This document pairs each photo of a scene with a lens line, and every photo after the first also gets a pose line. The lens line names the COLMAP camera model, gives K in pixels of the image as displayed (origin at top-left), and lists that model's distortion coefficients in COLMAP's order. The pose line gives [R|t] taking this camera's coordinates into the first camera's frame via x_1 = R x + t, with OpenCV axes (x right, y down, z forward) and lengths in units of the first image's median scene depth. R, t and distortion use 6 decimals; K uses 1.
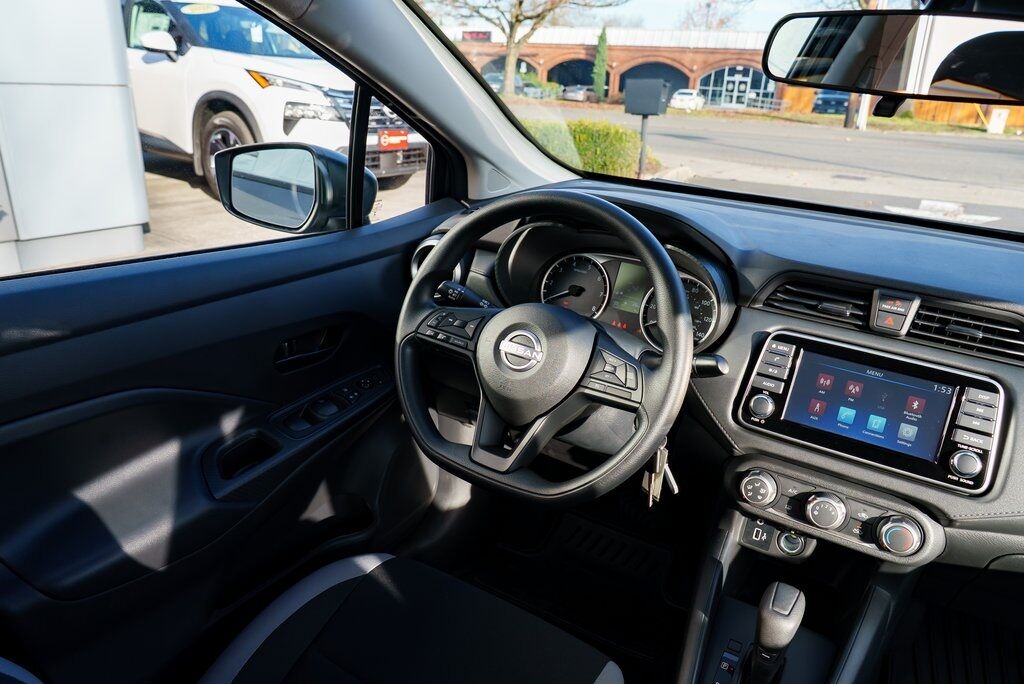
lens RADIAL K [[696.4, 0, 510.8], [0, 696.4, 350.7], [0, 0, 1]] dist [-0.031797, 0.024431]
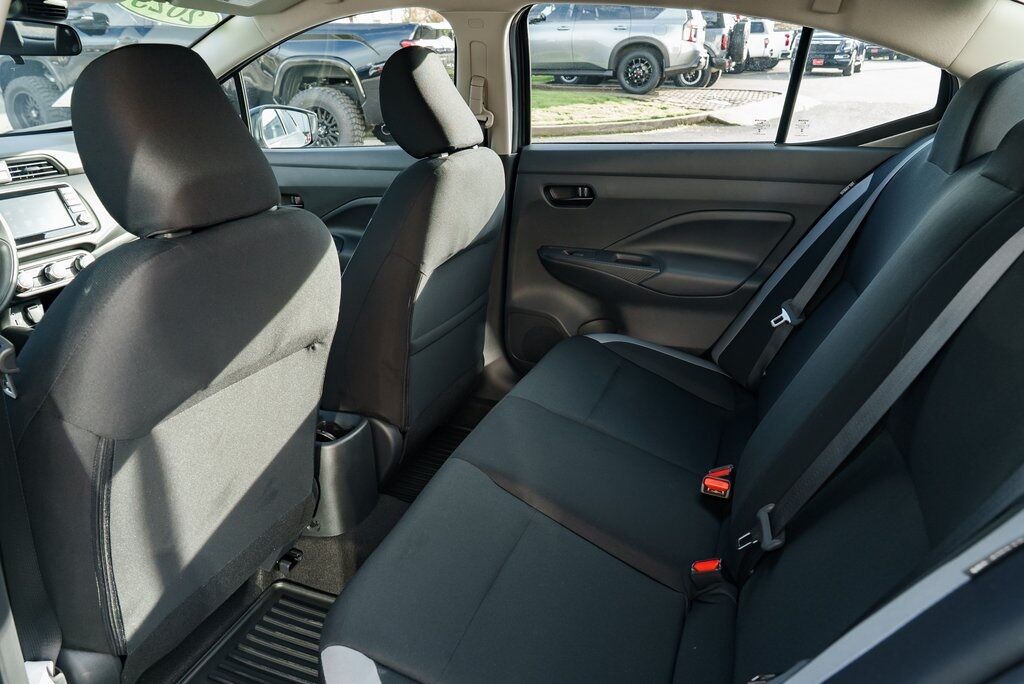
lens RADIAL K [[698.3, 0, 506.9], [0, 698.3, 343.5], [0, 0, 1]] dist [-0.008304, 0.007220]
pose [[-0.187006, -0.422466, 0.886877, -1.479498], [0.359902, 0.810569, 0.462005, -0.050455], [-0.914056, 0.405587, 0.000465, -0.076770]]
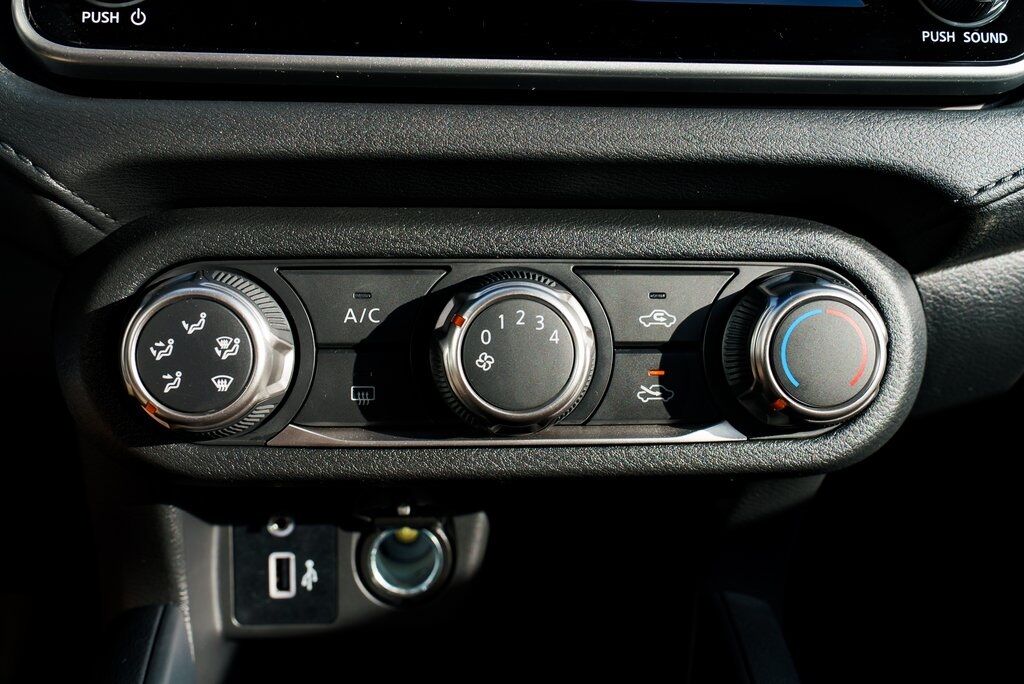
lens RADIAL K [[994.9, 0, 512.0], [0, 994.9, 342.0], [0, 0, 1]] dist [-0.003252, -0.003650]
pose [[0.804106, -0.233442, 0.546735, 0.256262], [0.250537, 0.967086, 0.044446, 0.196735], [-0.539116, 0.101238, 0.836125, 0.671814]]
